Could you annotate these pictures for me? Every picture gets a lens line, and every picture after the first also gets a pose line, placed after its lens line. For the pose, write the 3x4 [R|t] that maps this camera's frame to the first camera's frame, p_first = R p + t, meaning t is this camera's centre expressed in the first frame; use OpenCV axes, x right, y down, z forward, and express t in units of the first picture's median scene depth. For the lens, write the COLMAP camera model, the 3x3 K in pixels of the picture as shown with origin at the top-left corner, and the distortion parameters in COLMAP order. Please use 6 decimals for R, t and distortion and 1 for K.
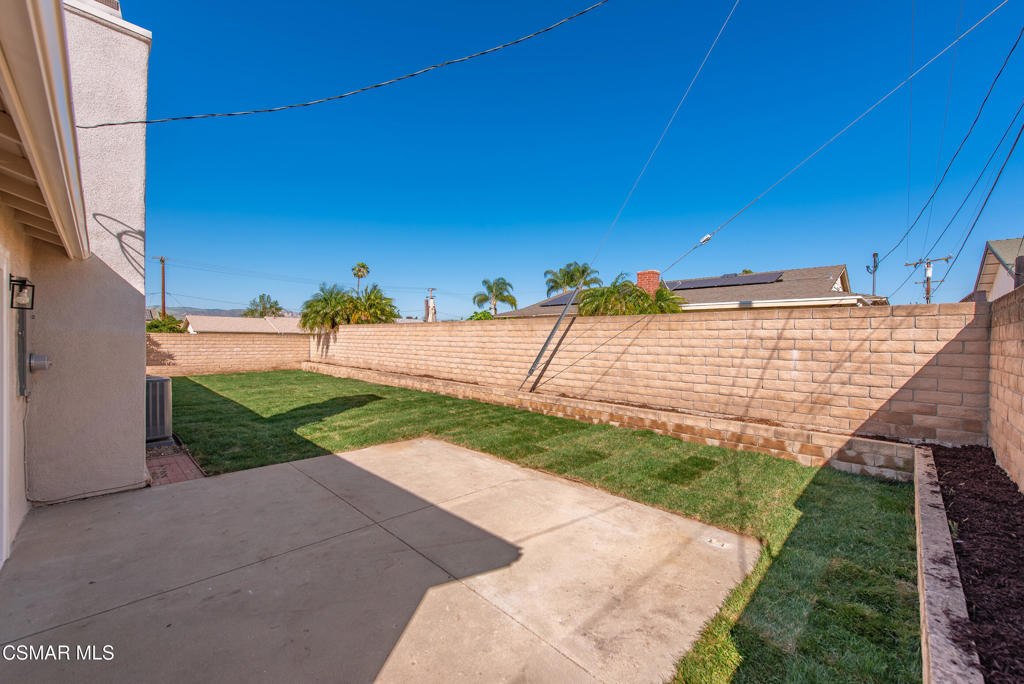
lens RADIAL K [[408.2, 0, 519.8], [0, 408.2, 341.1], [0, 0, 1]] dist [0.004529, -0.000156]
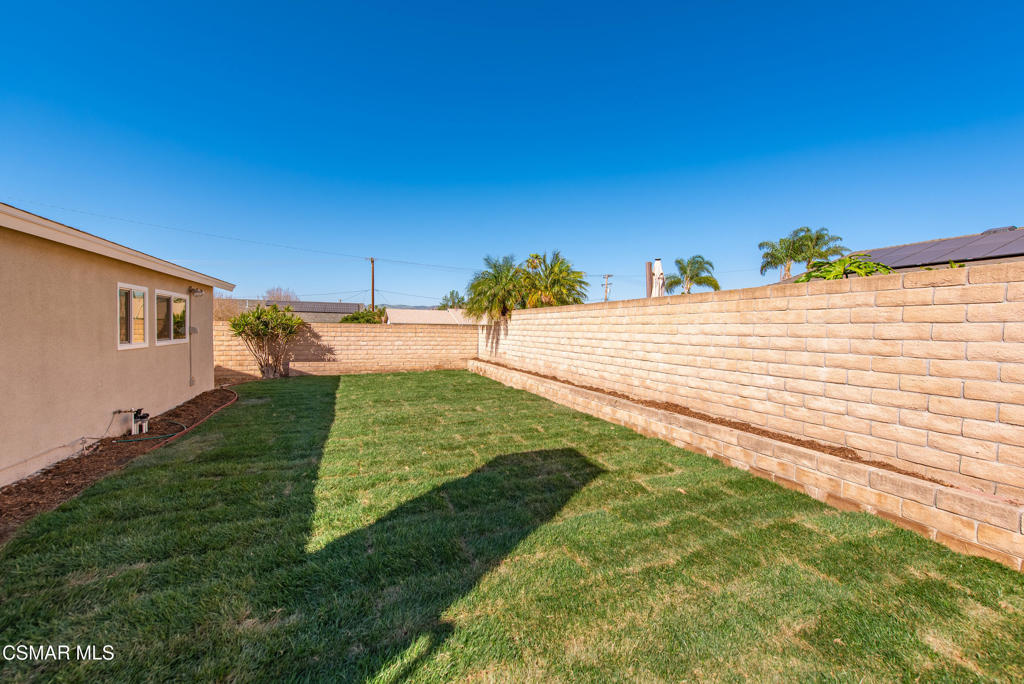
lens RADIAL K [[408.2, 0, 515.2], [0, 408.2, 339.1], [0, 0, 1]] dist [0.004529, -0.000156]
pose [[0.914823, 0.009215, -0.403749, -0.161233], [-0.003463, 0.999882, 0.014974, -0.000767], [0.403839, -0.012300, 0.914747, 0.380837]]
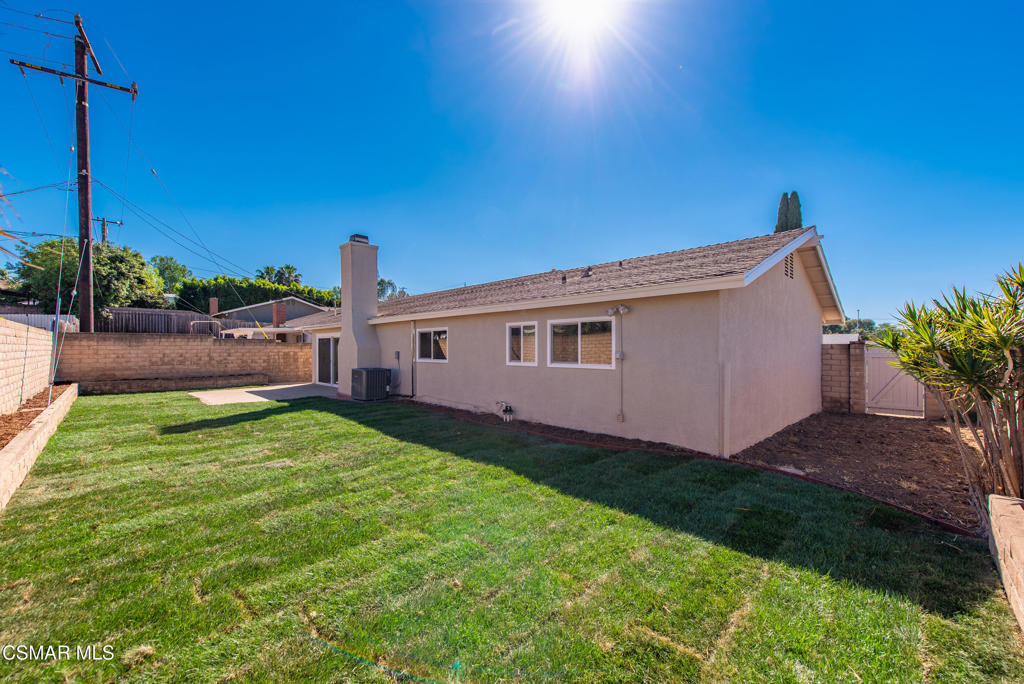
lens RADIAL K [[408.2, 0, 519.6], [0, 408.2, 344.3], [0, 0, 1]] dist [0.004529, -0.000156]
pose [[-0.999924, -0.011479, 0.004506, -0.643695], [-0.011482, 0.999934, -0.000559, -0.013672], [-0.004499, -0.000611, -0.999990, 1.145630]]
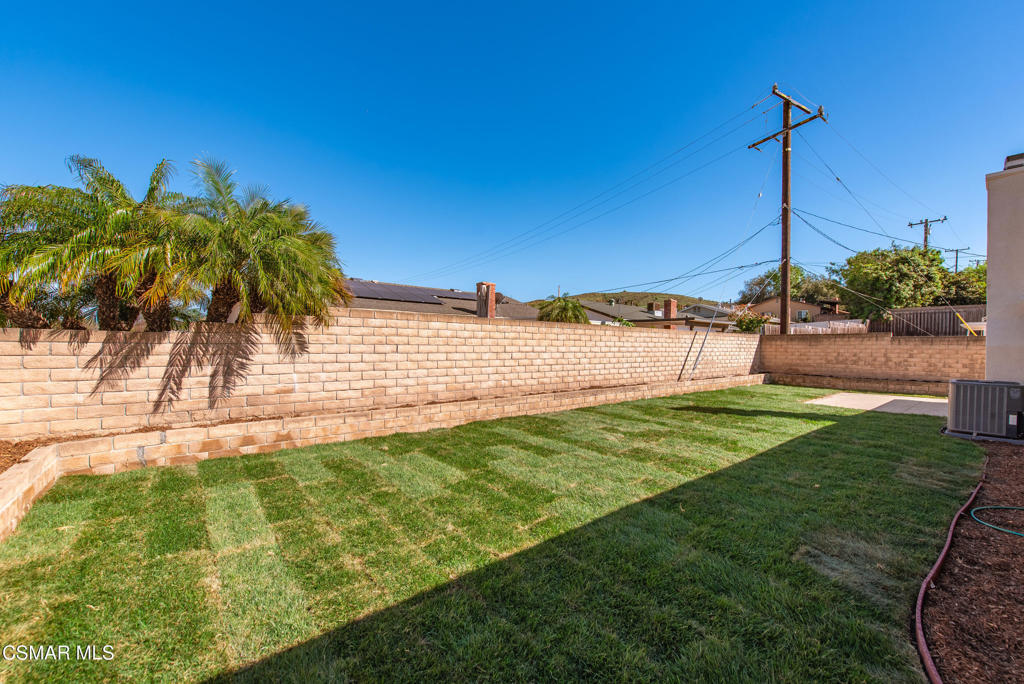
lens RADIAL K [[408.2, 0, 516.2], [0, 408.2, 346.5], [0, 0, 1]] dist [0.004529, -0.000156]
pose [[0.109161, -0.014055, 0.993925, -0.875103], [-0.002182, 0.999894, 0.014380, -0.010196], [-0.994022, -0.003738, 0.109119, 0.852673]]
